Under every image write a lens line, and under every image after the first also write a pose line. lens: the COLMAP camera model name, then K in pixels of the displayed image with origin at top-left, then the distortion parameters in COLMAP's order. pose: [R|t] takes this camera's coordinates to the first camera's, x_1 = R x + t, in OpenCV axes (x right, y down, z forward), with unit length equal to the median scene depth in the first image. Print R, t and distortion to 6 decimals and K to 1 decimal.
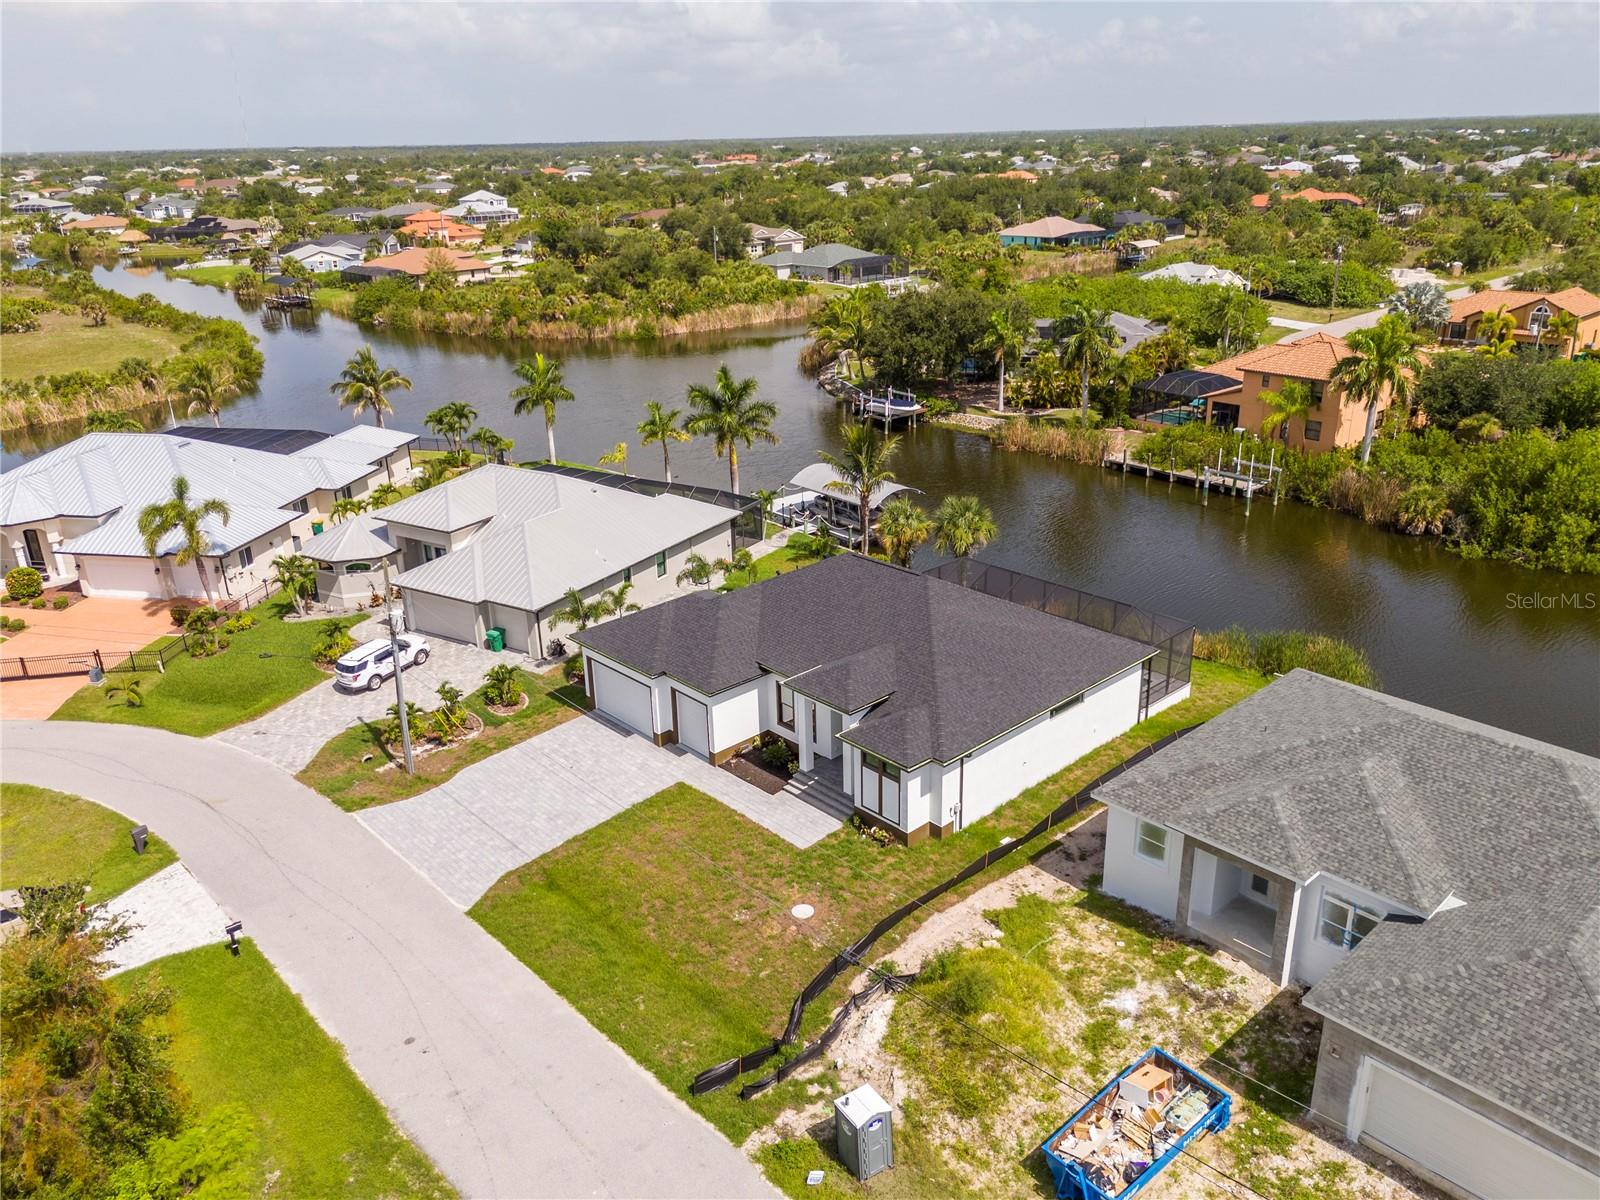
lens RADIAL K [[1185.3, 0, 802.5], [0, 1185.3, 598.3], [0, 0, 1]] dist [0.057748, -0.046902]
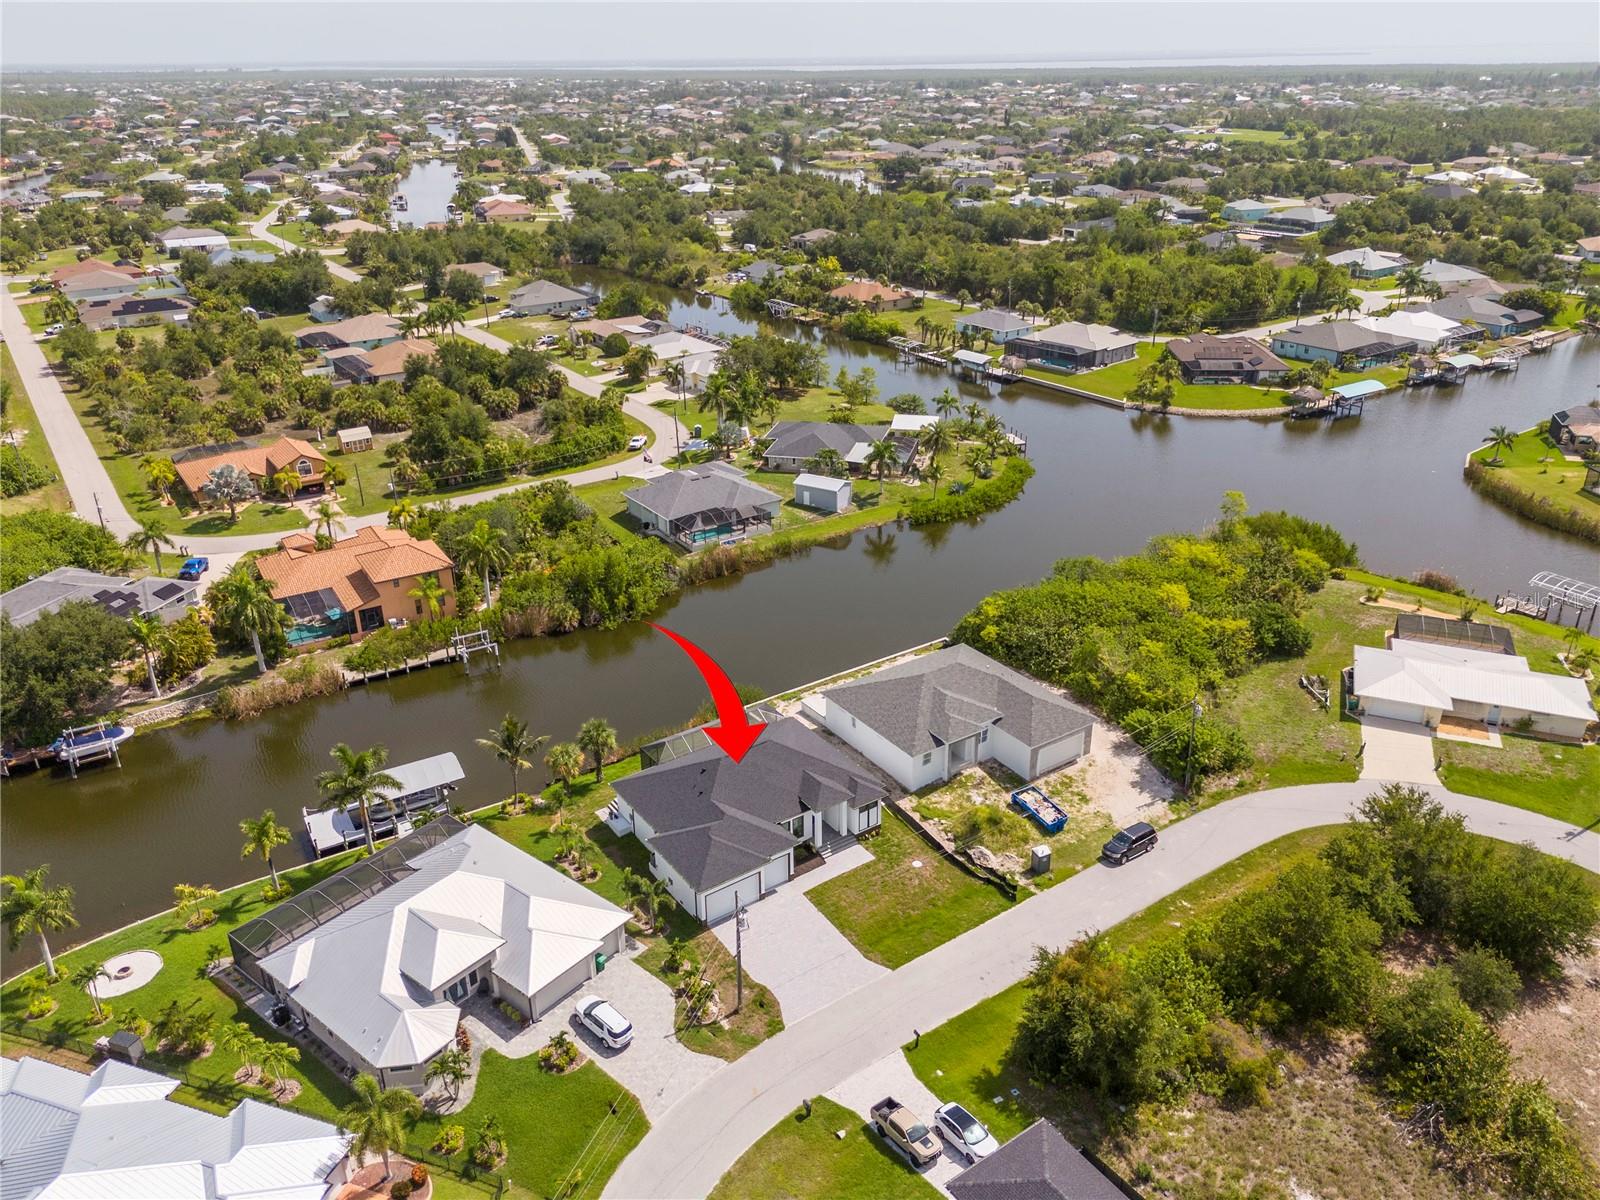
lens RADIAL K [[1178.4, 0, 800.0], [0, 1178.4, 600.0], [0, 0, 1]] dist [0.115059, -0.176494]
pose [[0.144939, -0.393200, 0.907957, -1.832730], [0.367228, 0.873481, 0.319648, -0.963878], [-0.918769, 0.287098, 0.270996, 0.392707]]
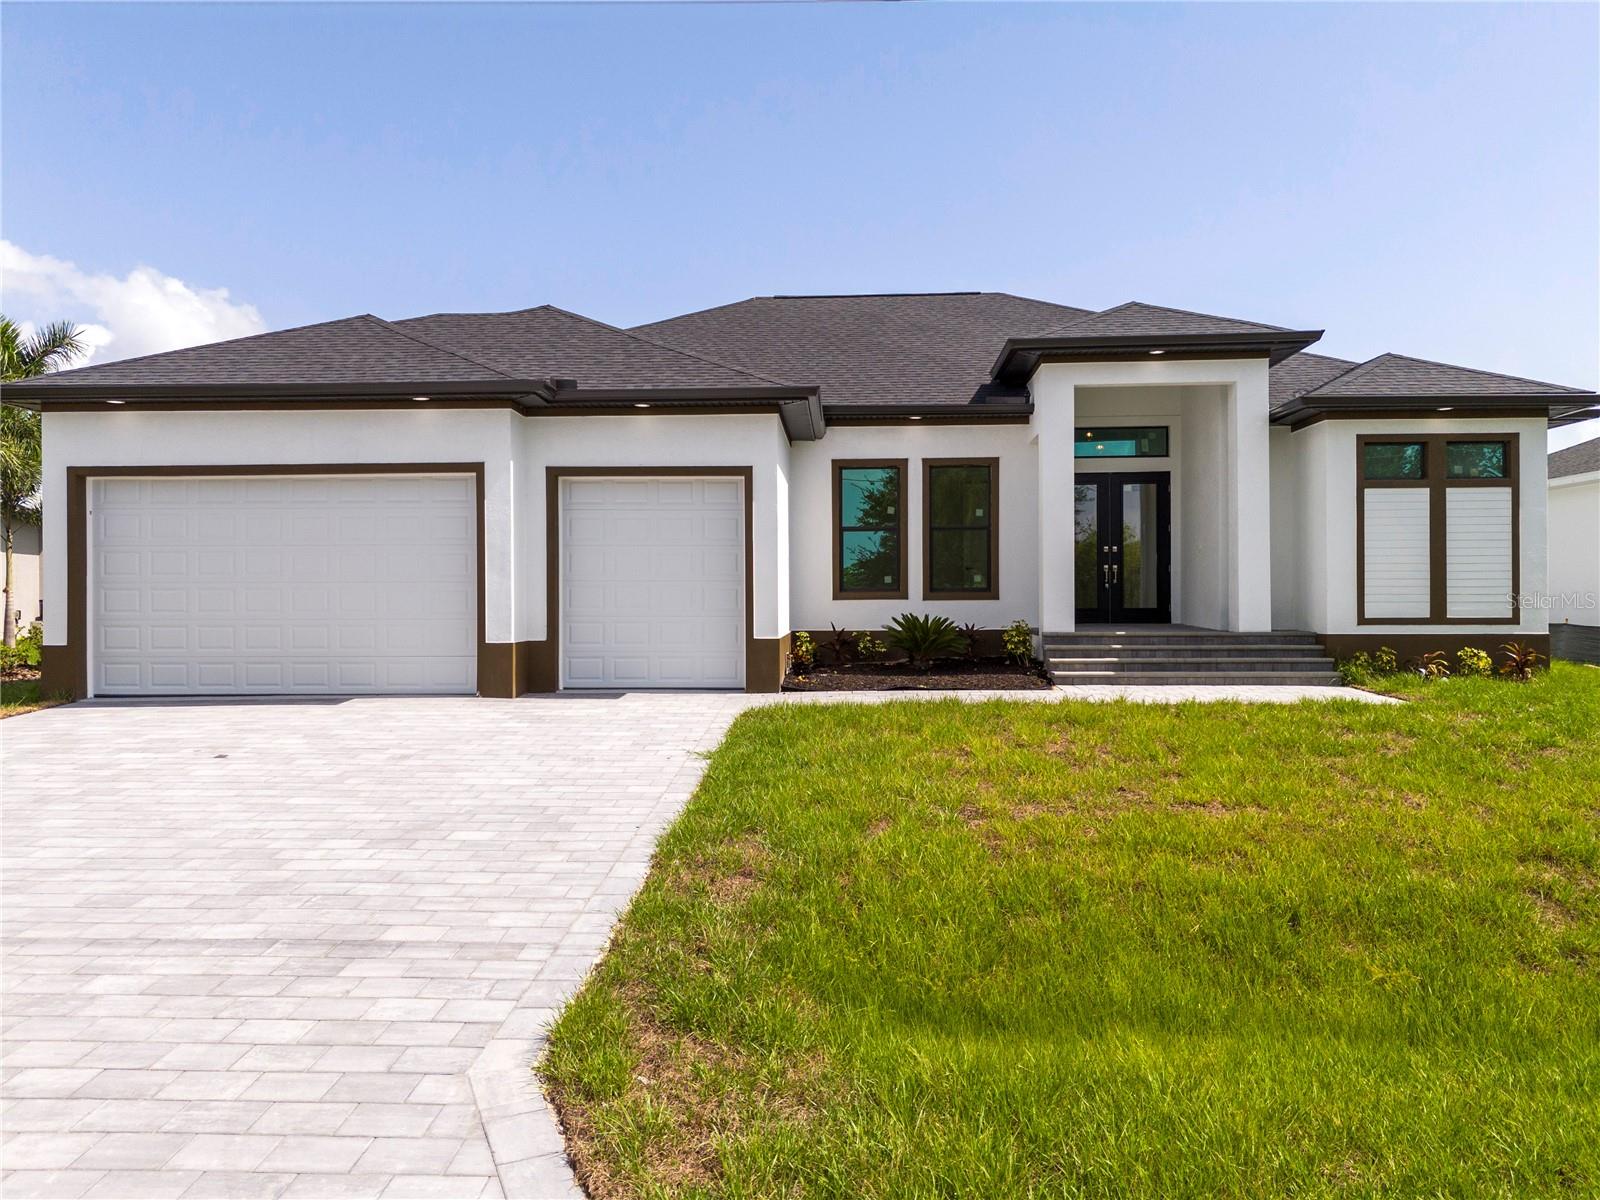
lens RADIAL K [[1185.3, 0, 802.5], [0, 1185.3, 598.3], [0, 0, 1]] dist [0.057748, -0.046902]
pose [[0.713066, 0.021928, 0.700754, -0.309900], [0.241874, 0.930452, -0.275239, 0.229704], [-0.658054, 0.365757, 0.658169, 0.900003]]
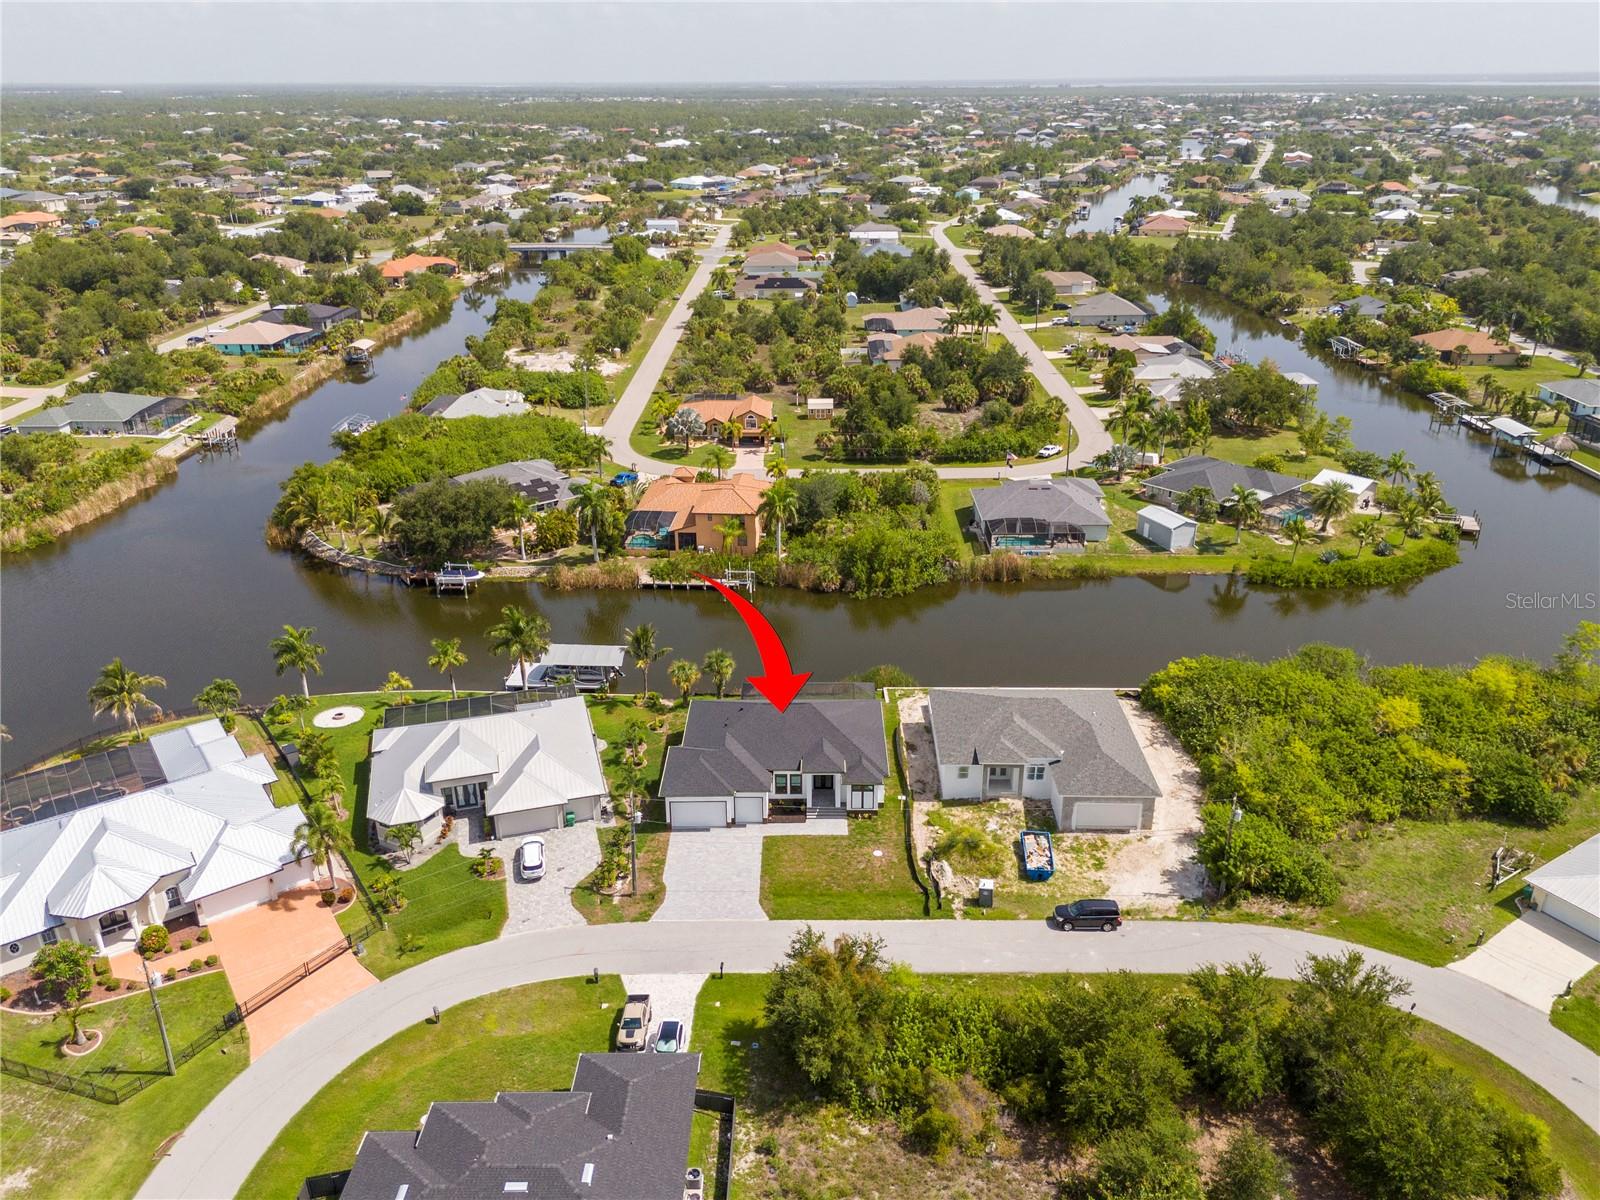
lens RADIAL K [[1178.4, 0, 800.0], [0, 1178.4, 600.0], [0, 0, 1]] dist [0.115059, -0.176494]
pose [[0.689470, -0.274285, 0.670372, -1.498681], [0.254292, 0.958276, 0.130546, -0.558952], [-0.678208, 0.080463, 0.730452, -0.675129]]
